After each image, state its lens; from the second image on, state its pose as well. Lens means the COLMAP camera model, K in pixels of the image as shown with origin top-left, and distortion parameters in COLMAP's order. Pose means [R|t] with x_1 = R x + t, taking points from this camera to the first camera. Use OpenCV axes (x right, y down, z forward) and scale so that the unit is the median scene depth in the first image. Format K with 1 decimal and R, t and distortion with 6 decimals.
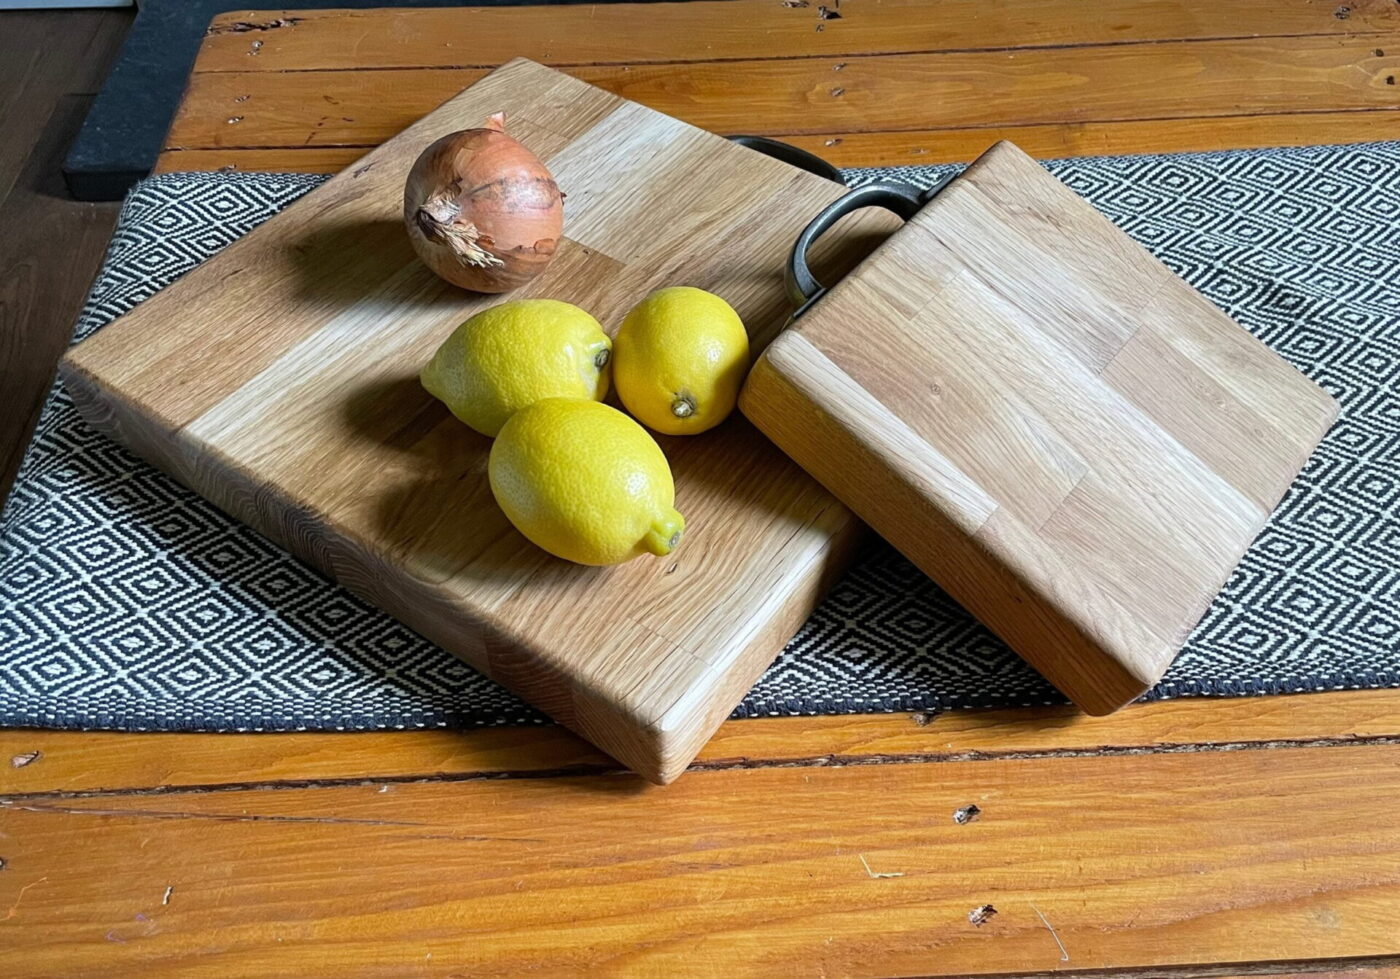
lens RADIAL K [[1369.8, 0, 695.7], [0, 1369.8, 490.2], [0, 0, 1]] dist [0.029704, 0.000000]
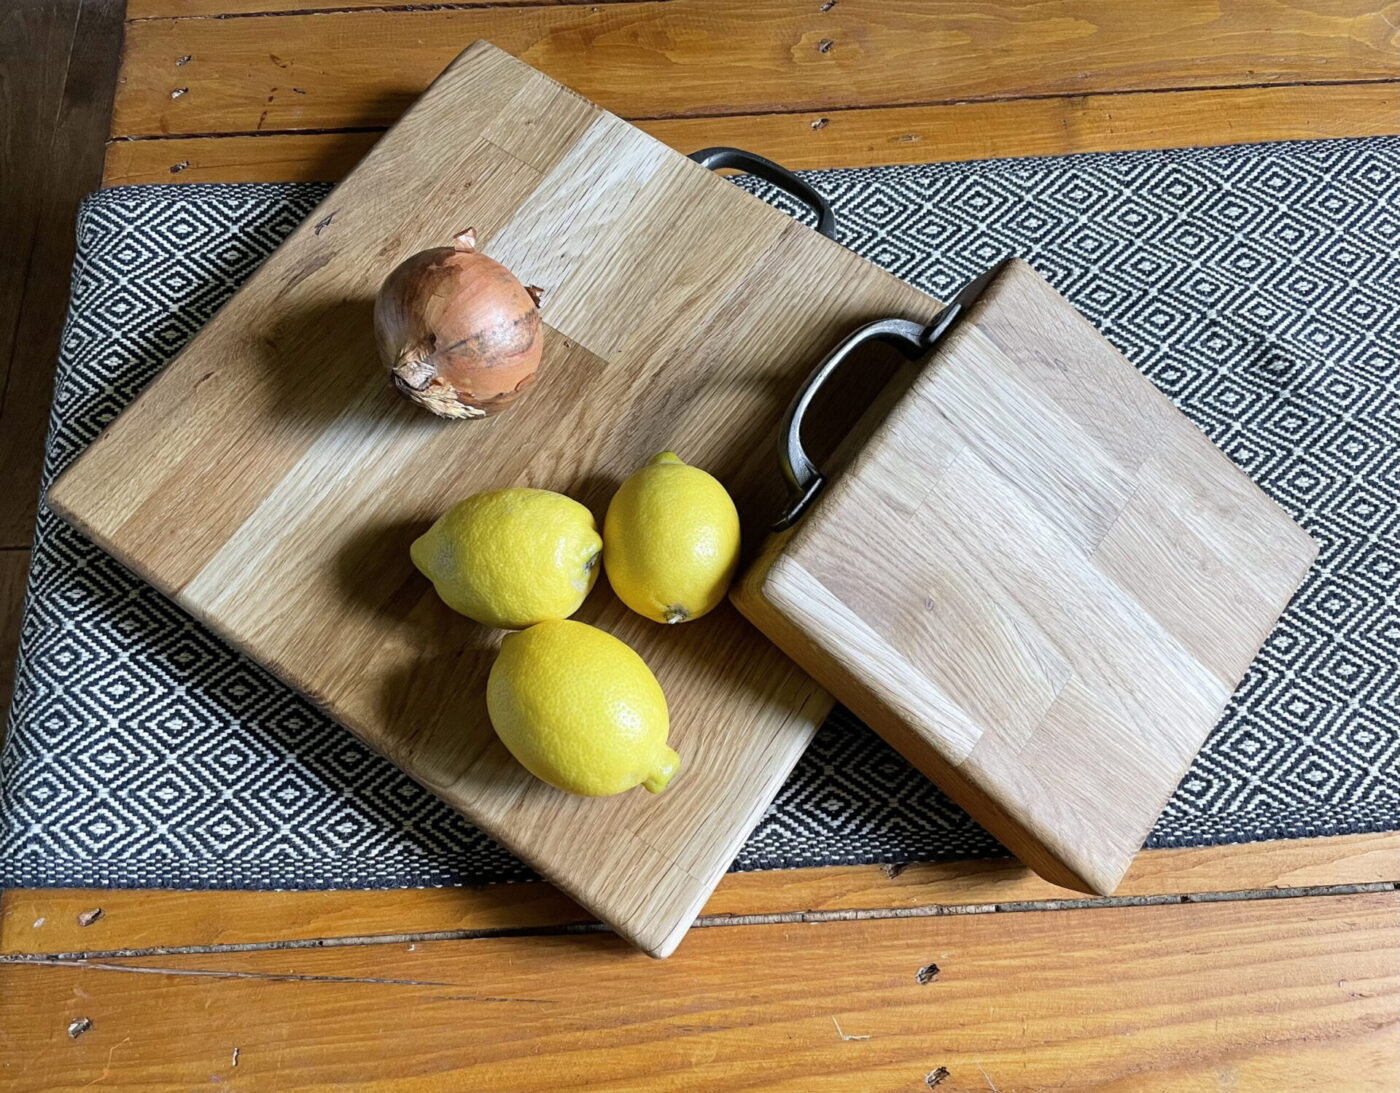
lens RADIAL K [[1129.3, 0, 654.0], [0, 1129.3, 547.0], [0, 0, 1]] dist [0.038608, -0.060455]
pose [[0.999952, -0.008780, 0.004304, -0.027321], [0.006436, 0.922340, 0.386327, -0.413455], [-0.007361, -0.386281, 0.922352, 0.247452]]
